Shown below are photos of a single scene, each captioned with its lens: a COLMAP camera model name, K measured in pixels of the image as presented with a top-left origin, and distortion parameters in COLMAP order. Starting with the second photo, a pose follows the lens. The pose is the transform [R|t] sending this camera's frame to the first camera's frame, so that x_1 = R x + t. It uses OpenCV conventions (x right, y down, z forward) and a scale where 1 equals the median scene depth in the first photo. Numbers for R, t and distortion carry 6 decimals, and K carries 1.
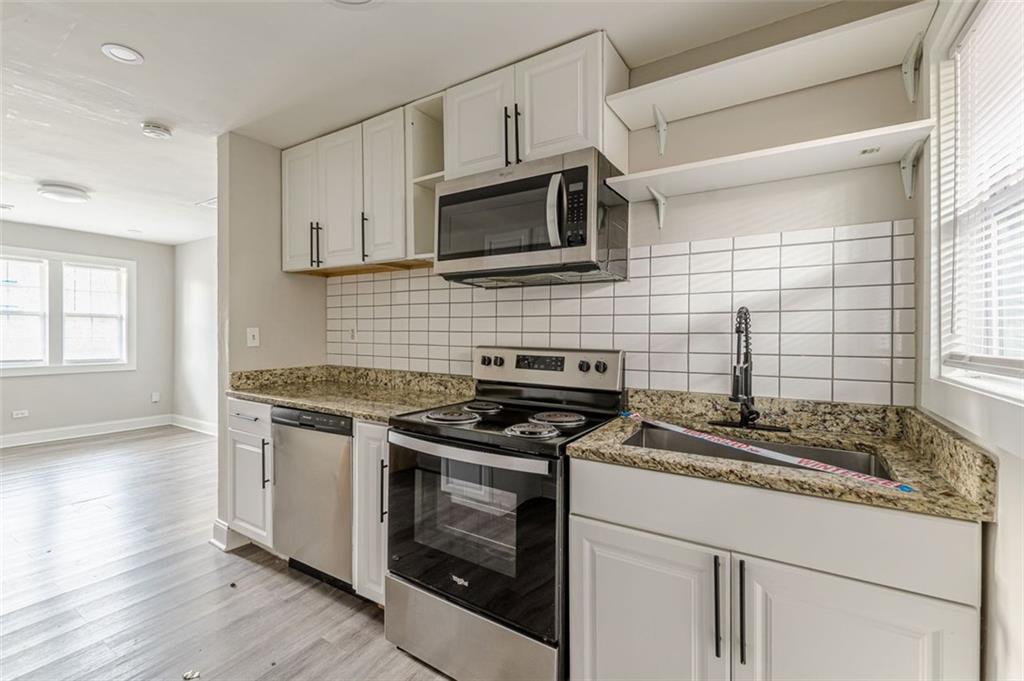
lens RADIAL K [[438.9, 0, 508.5], [0, 438.9, 335.3], [0, 0, 1]] dist [0.007687, -0.002753]
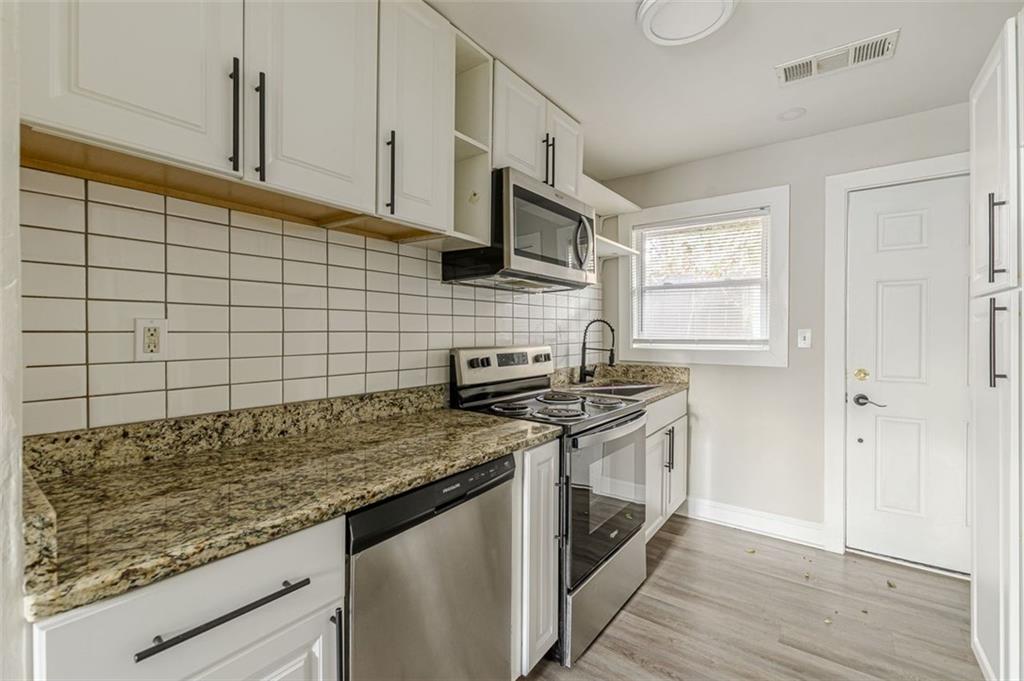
lens RADIAL K [[438.9, 0, 508.5], [0, 438.9, 335.3], [0, 0, 1]] dist [0.007687, -0.002753]
pose [[0.093560, -0.018640, 0.995439, -0.872687], [0.005215, 0.999820, 0.018231, -0.015620], [-0.995600, 0.003485, 0.093641, 0.757938]]
